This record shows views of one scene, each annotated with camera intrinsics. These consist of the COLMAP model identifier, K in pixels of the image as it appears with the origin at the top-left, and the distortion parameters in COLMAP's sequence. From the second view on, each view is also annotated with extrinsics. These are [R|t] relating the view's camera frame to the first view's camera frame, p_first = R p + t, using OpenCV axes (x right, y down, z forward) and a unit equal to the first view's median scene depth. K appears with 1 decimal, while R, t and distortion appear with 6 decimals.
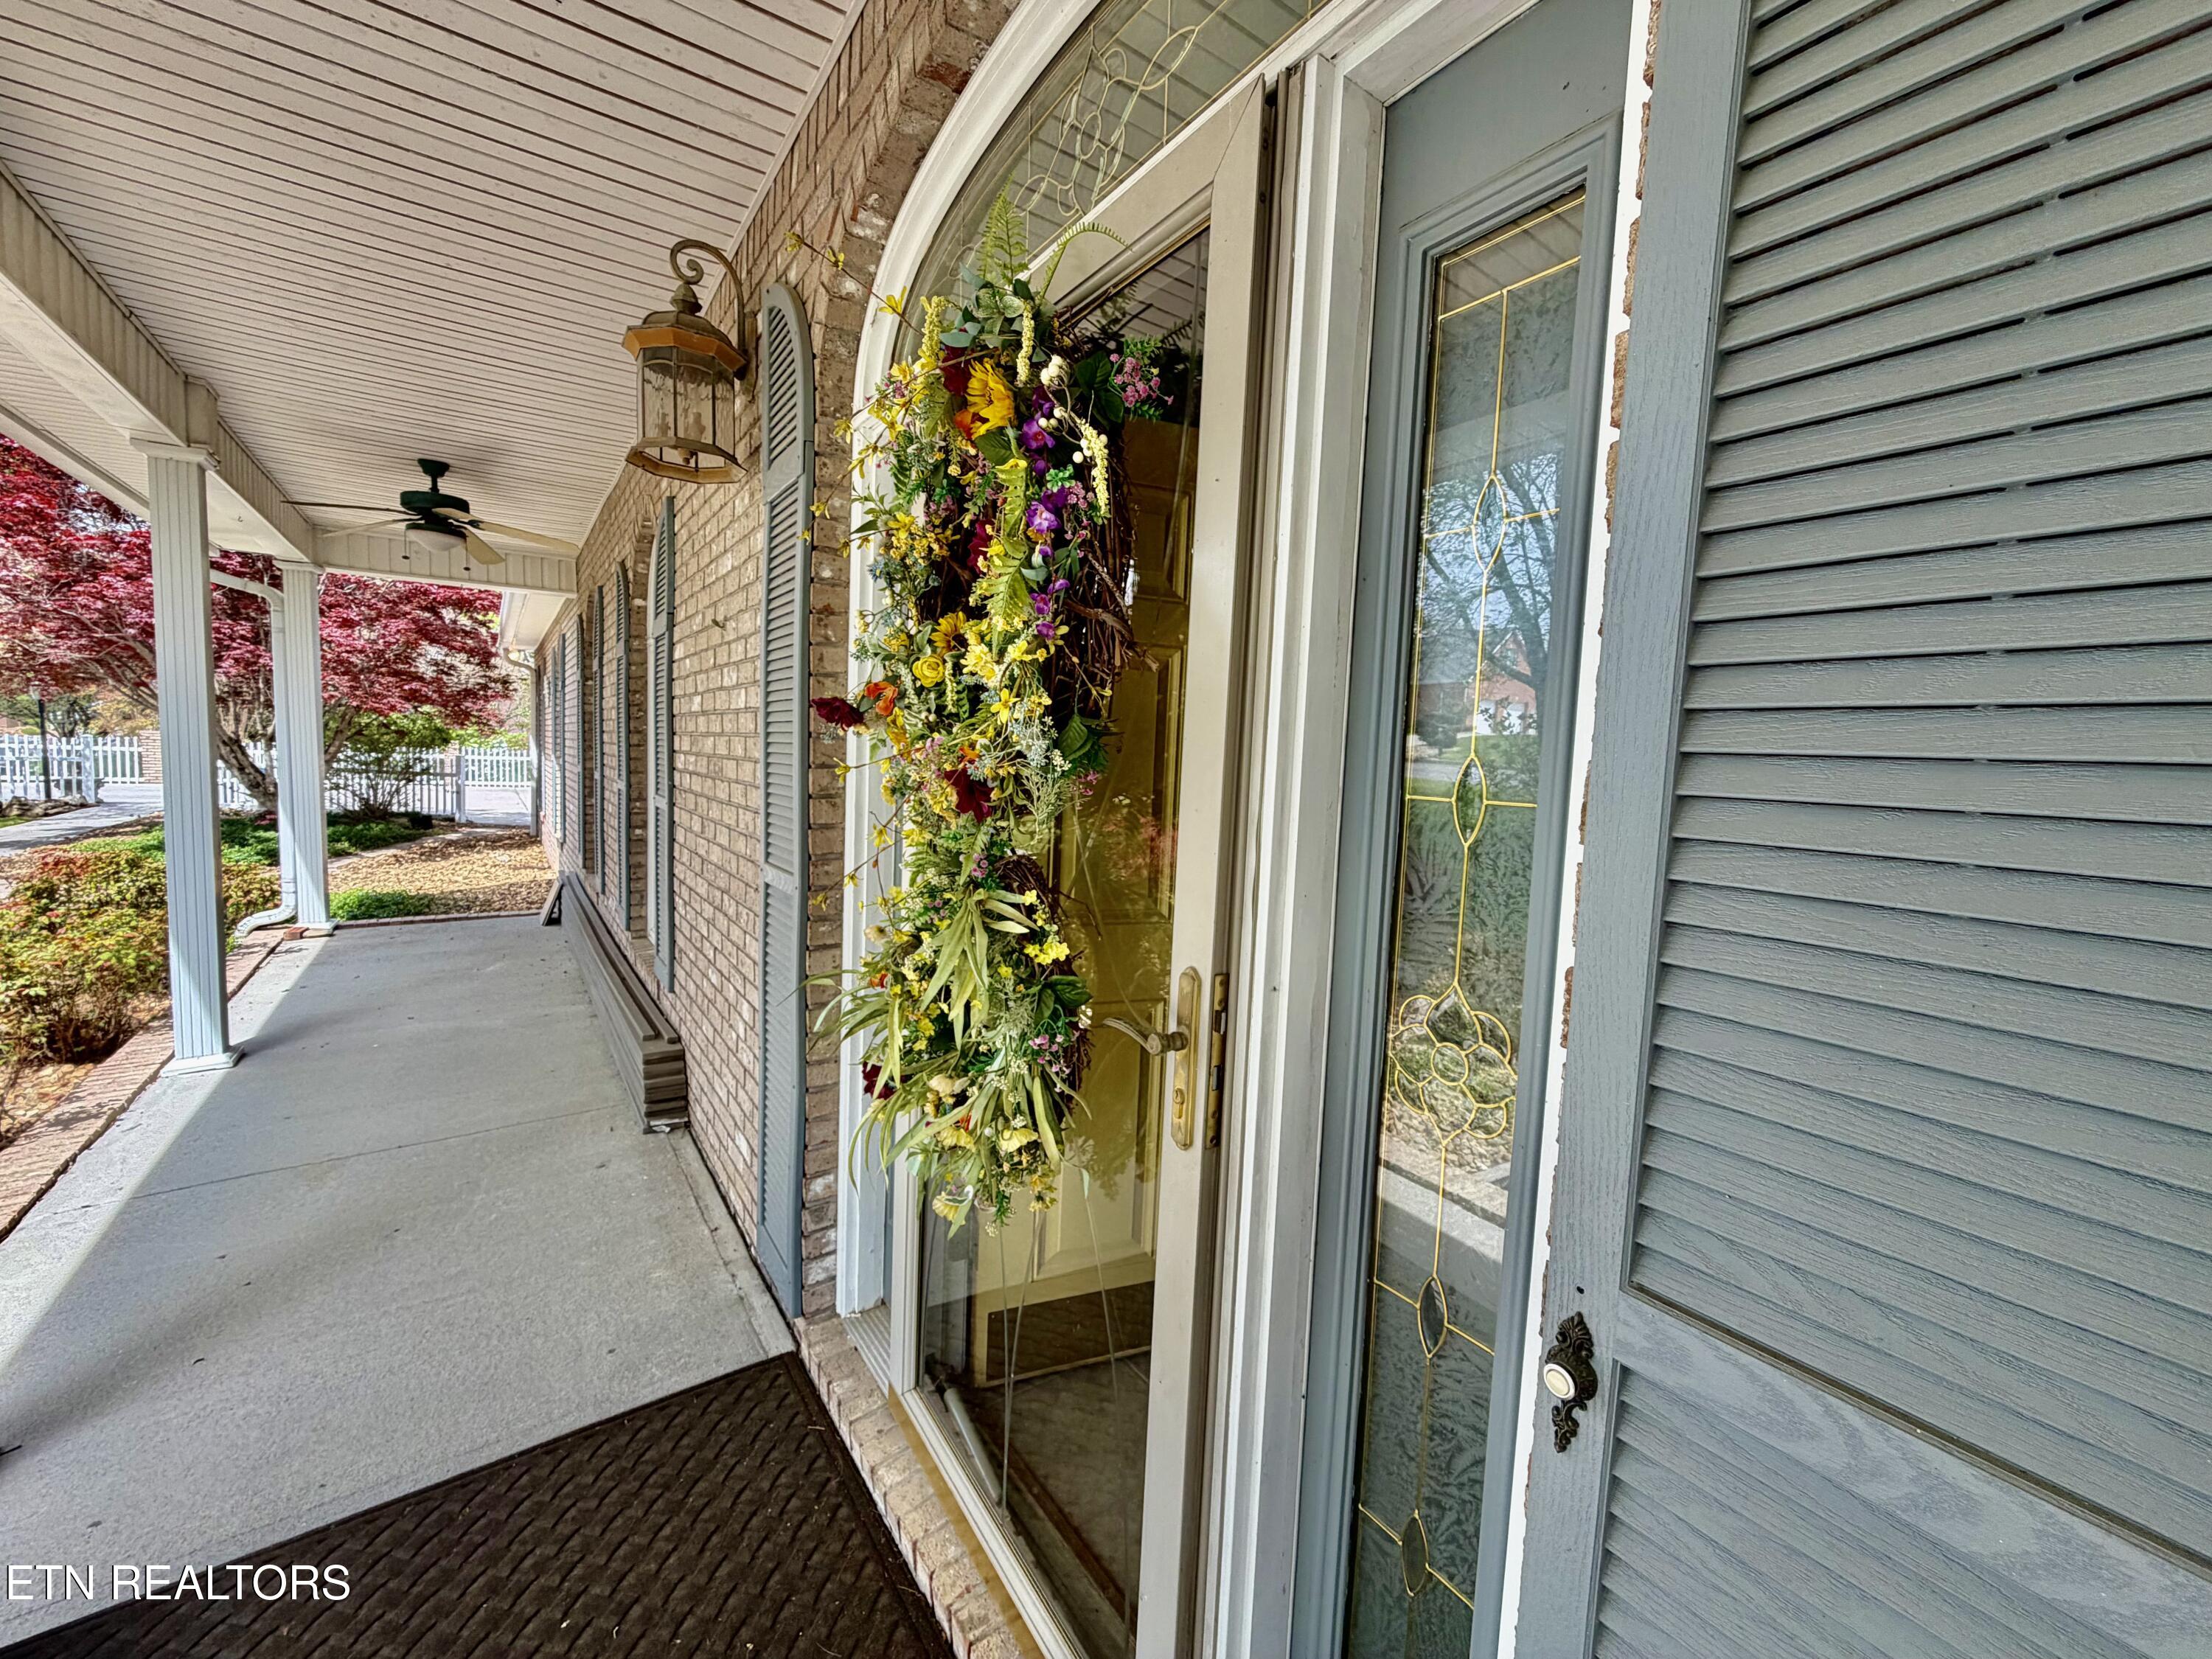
lens RADIAL K [[876.4, 0, 1096.5], [0, 876.4, 829.9], [0, 0, 1]] dist [-0.000314, 0.000033]
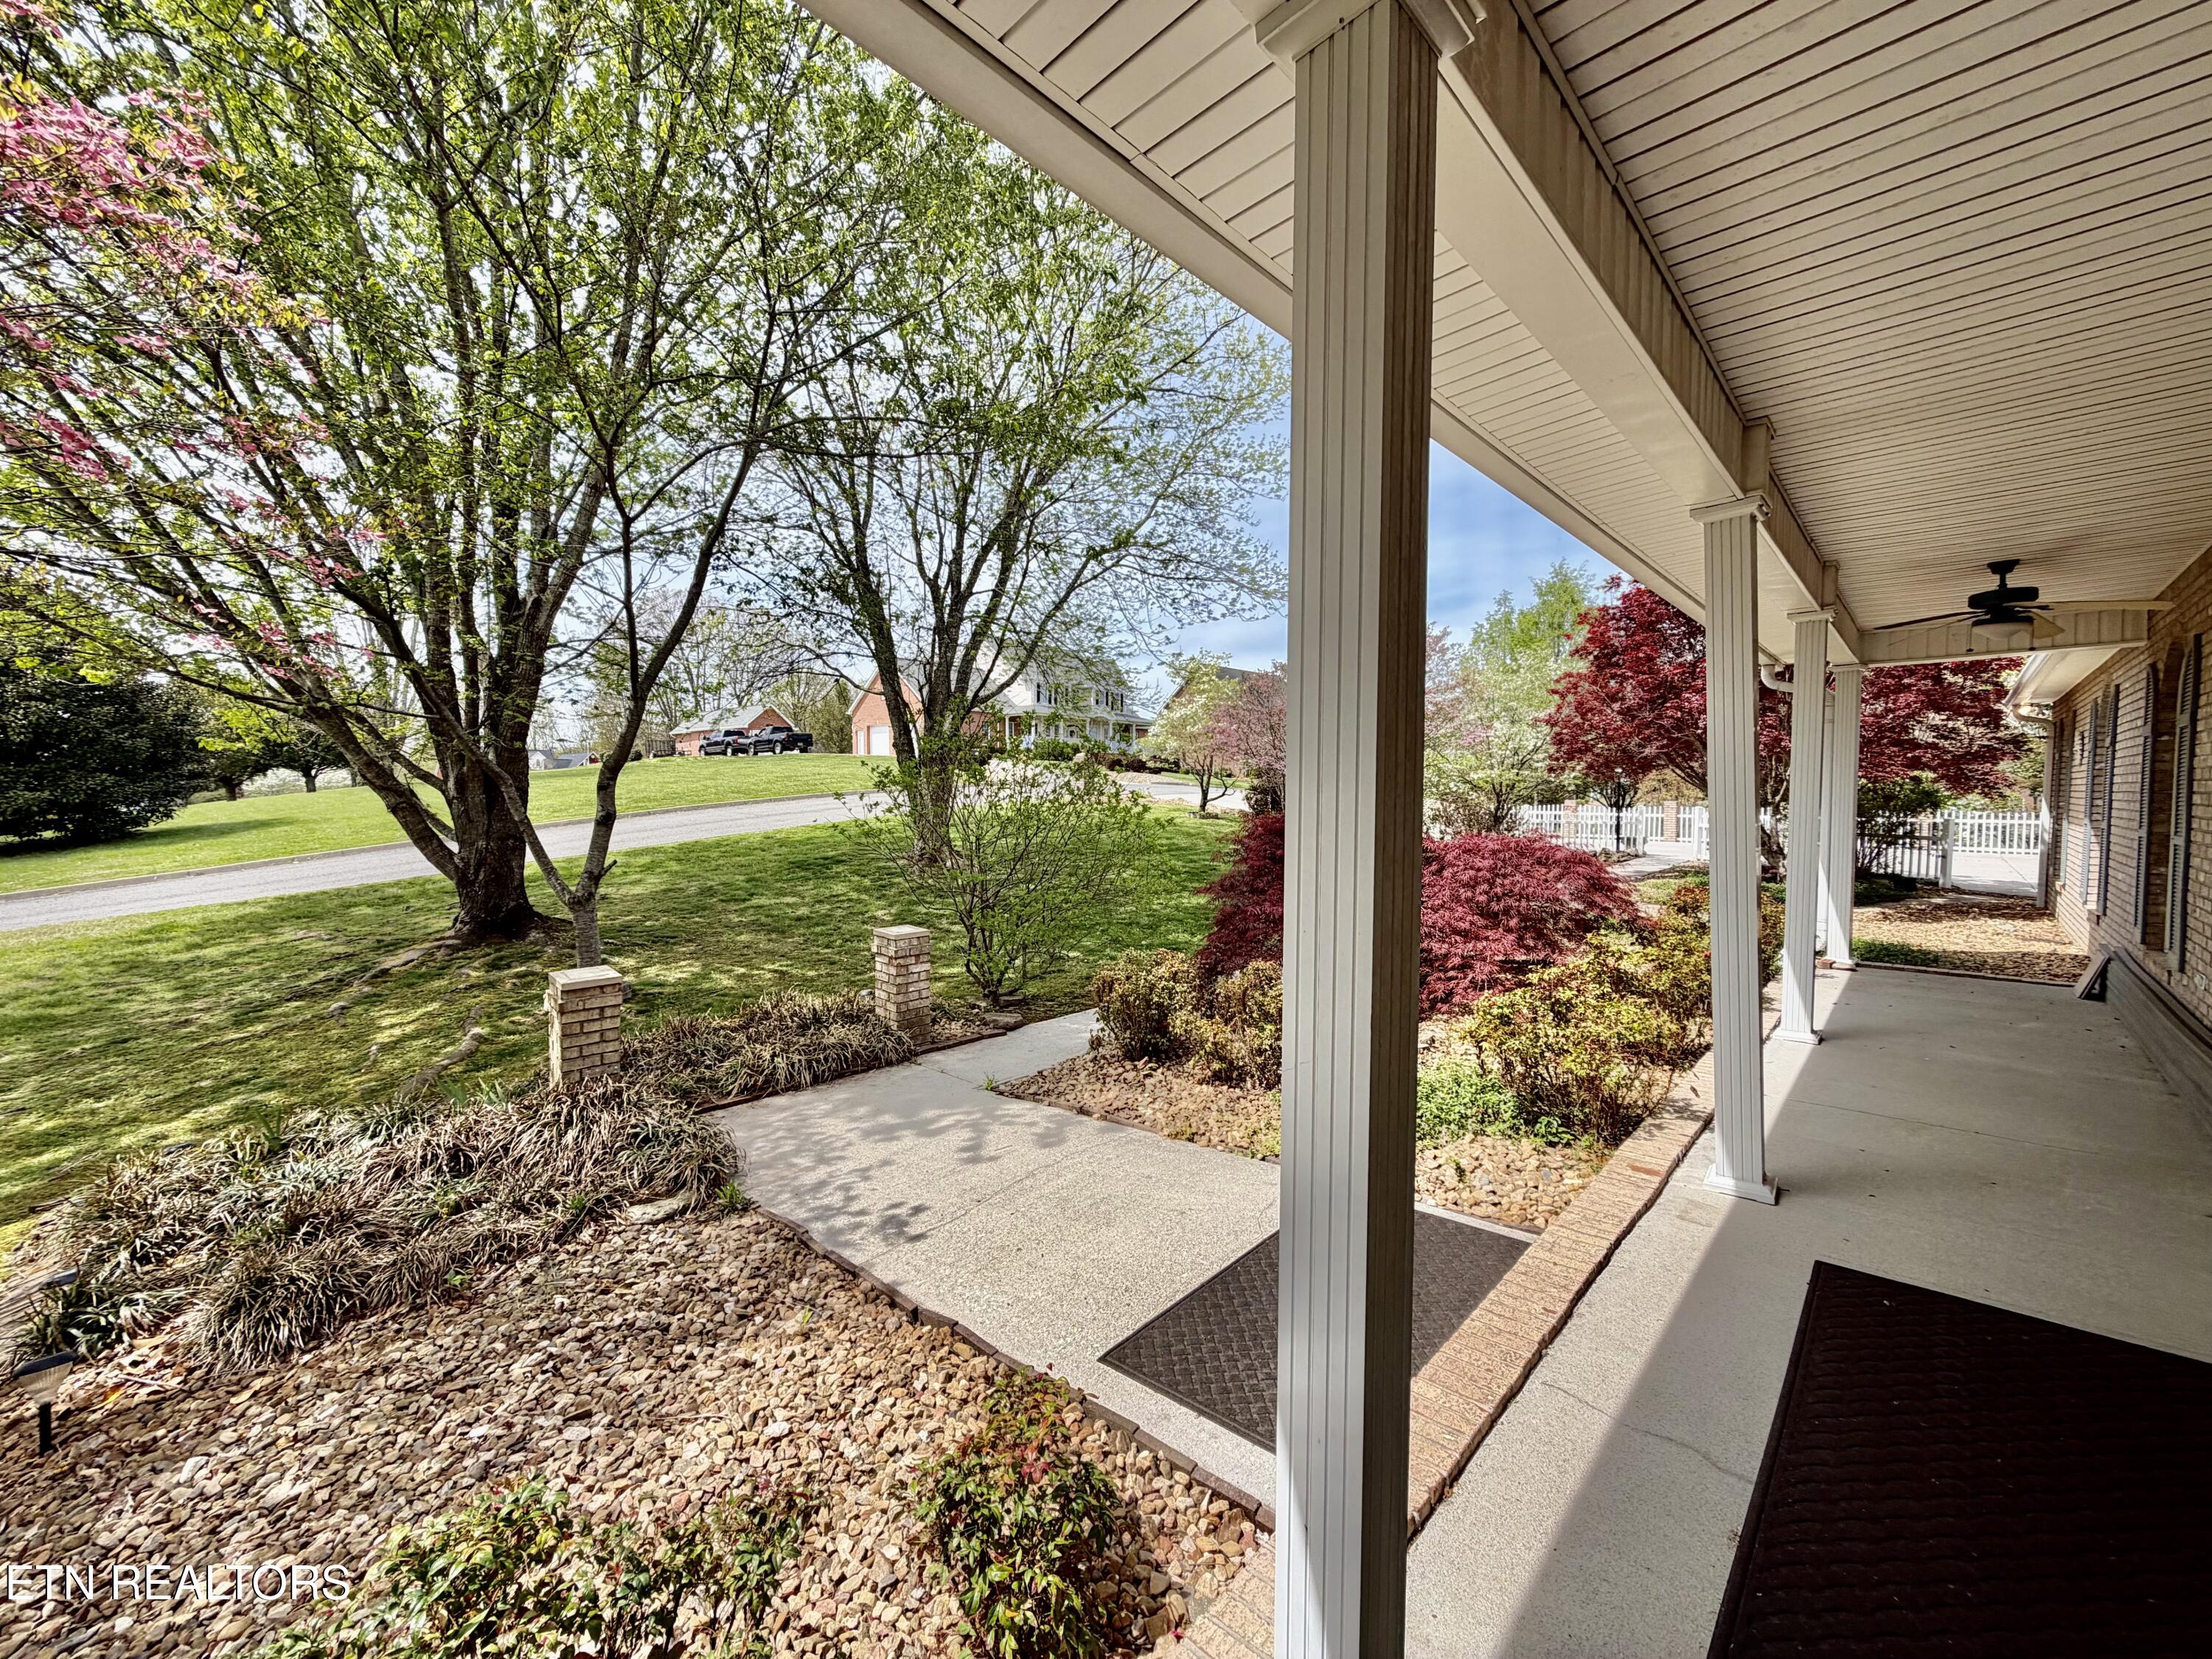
lens RADIAL K [[876.4, 0, 1100.4], [0, 876.4, 823.8], [0, 0, 1]] dist [-0.000314, 0.000033]
pose [[0.199315, -0.000339, -0.979936, 0.137438], [-0.077303, 0.996878, -0.016068, 0.029738], [0.976882, 0.078954, 0.198666, -0.385955]]
